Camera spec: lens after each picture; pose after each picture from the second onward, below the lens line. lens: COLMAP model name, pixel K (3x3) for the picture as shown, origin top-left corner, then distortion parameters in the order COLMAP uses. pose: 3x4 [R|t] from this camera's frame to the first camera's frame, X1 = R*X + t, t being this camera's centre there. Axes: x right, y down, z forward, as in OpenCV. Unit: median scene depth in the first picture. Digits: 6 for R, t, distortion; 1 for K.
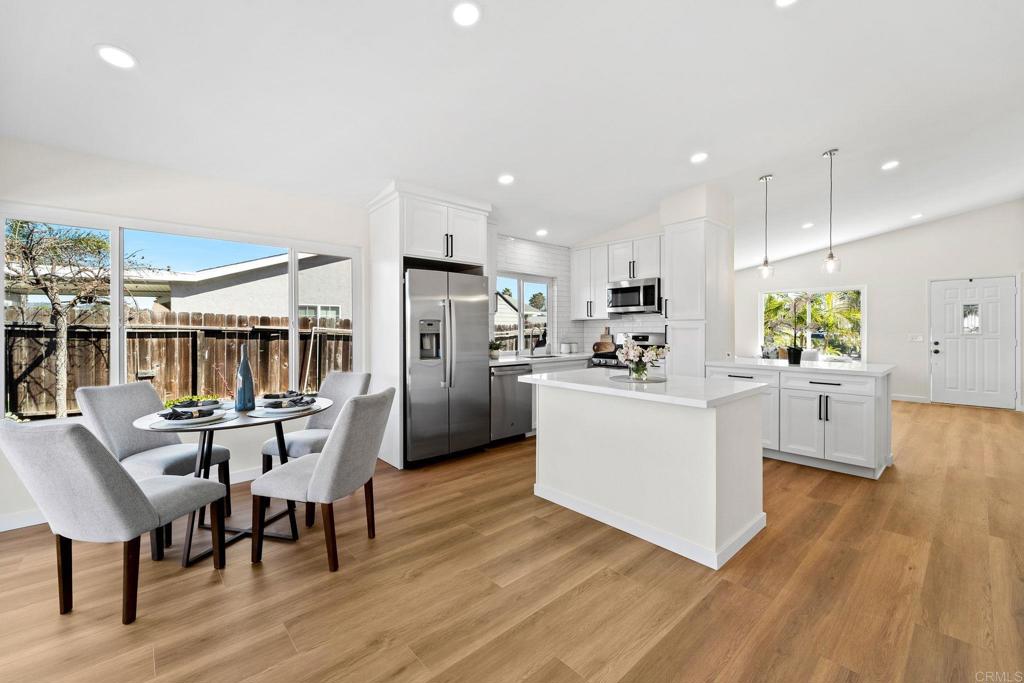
lens RADIAL K [[421.0, 0, 516.5], [0, 421.0, 332.9], [0, 0, 1]] dist [0.002599, -0.001746]
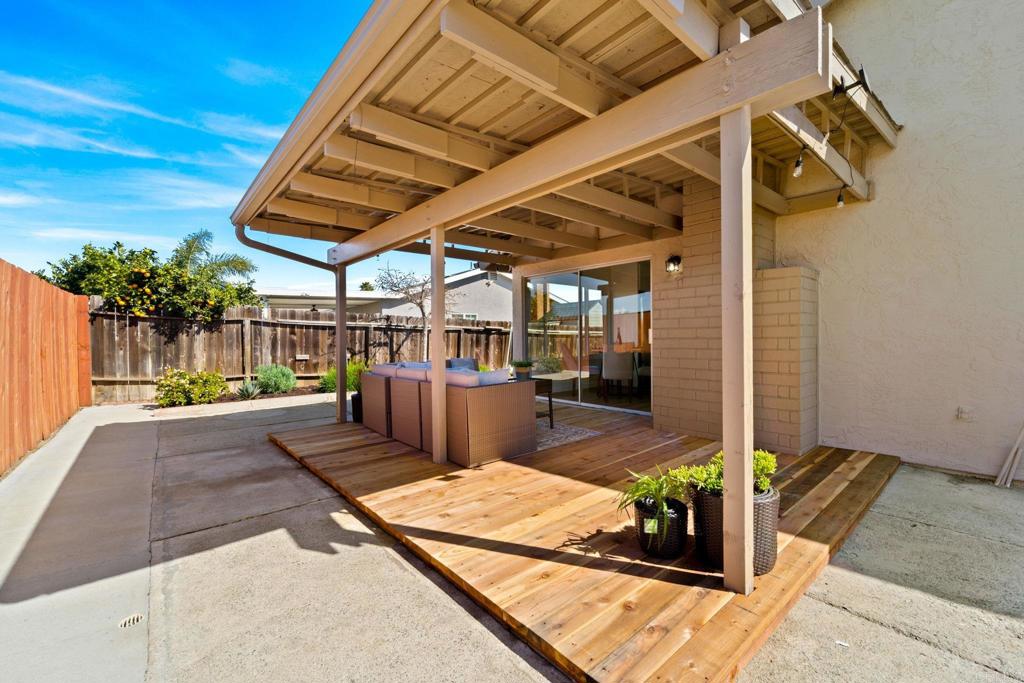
lens RADIAL K [[421.0, 0, 511.5], [0, 421.0, 339.8], [0, 0, 1]] dist [0.002599, -0.001746]
pose [[0.999410, -0.004191, -0.034102, -0.571415], [0.004151, 0.999991, -0.001263, 0.048179], [0.034107, 0.001120, 0.999418, -0.796118]]
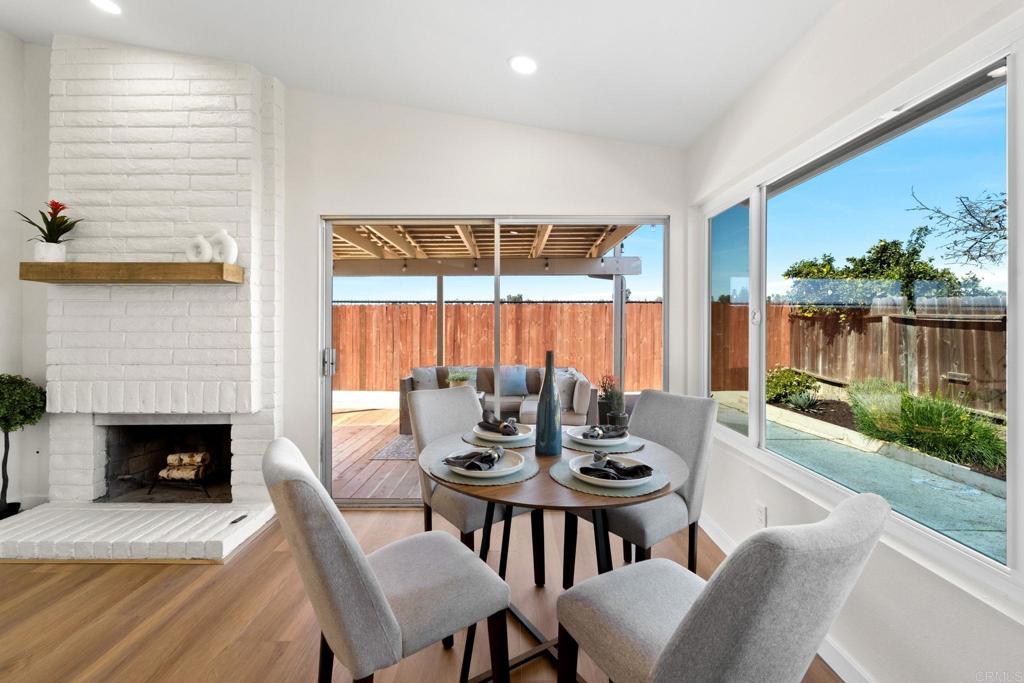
lens RADIAL K [[421.0, 0, 508.6], [0, 421.0, 322.7], [0, 0, 1]] dist [0.002599, -0.001746]
pose [[-0.679462, -0.001312, -0.733710, -0.057180], [-0.007291, 0.999961, 0.004964, -0.008634], [0.733675, 0.008722, -0.679445, 0.623593]]
